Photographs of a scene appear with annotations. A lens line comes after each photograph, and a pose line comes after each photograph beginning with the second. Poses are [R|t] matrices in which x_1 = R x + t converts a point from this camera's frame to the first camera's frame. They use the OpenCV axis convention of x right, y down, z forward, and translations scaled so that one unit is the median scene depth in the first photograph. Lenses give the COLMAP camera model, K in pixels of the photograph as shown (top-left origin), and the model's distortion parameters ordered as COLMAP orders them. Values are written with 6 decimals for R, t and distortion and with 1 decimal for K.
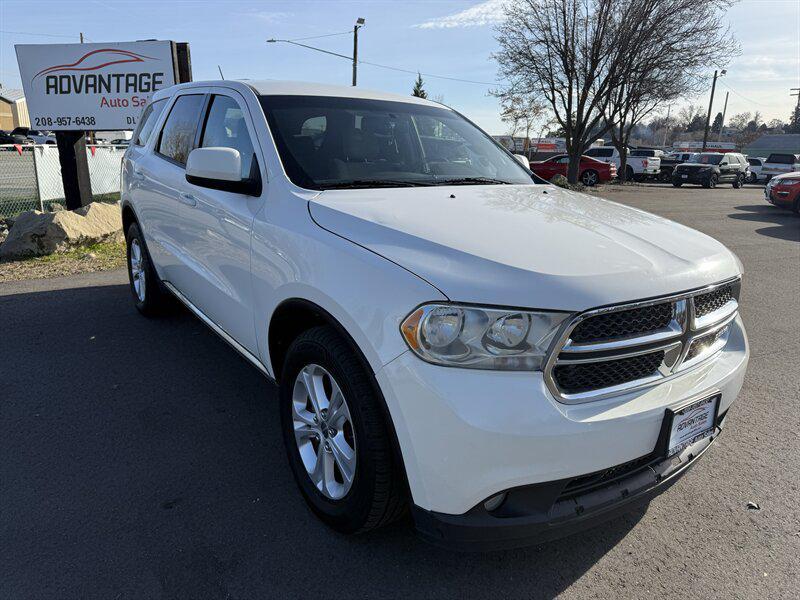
lens RADIAL K [[561.2, 0, 402.8], [0, 561.2, 306.8], [0, 0, 1]] dist [0.028486, -0.038618]
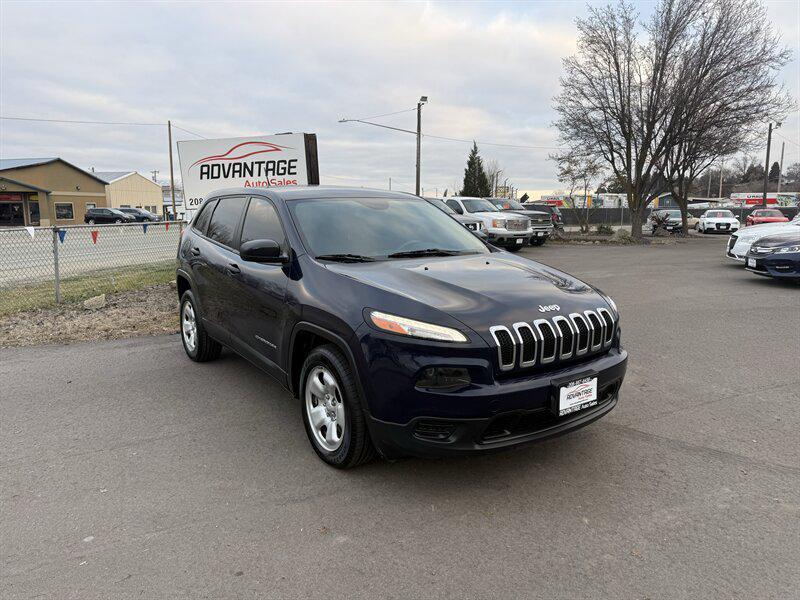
lens RADIAL K [[561.2, 0, 403.5], [0, 561.2, 302.5], [0, 0, 1]] dist [0.028486, -0.038618]
pose [[0.995674, -0.025560, -0.089335, -0.093570], [0.015227, 0.993307, -0.114495, 0.029500], [0.091664, 0.112640, 0.989399, -0.126161]]
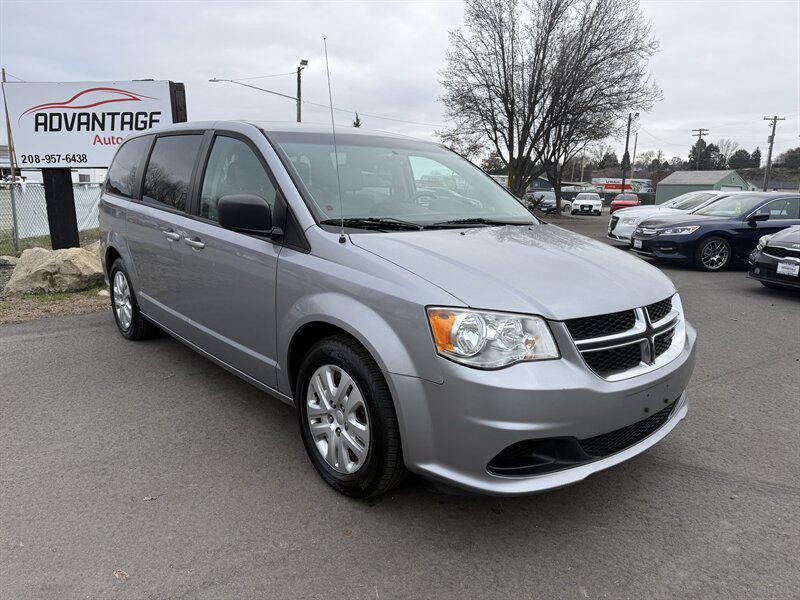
lens RADIAL K [[561.2, 0, 399.6], [0, 561.2, 310.2], [0, 0, 1]] dist [0.028486, -0.038618]
pose [[0.992868, -0.030807, 0.115167, -0.120638], [0.037268, 0.997825, -0.054377, 0.010460], [-0.113241, 0.058281, 0.991857, -0.028726]]
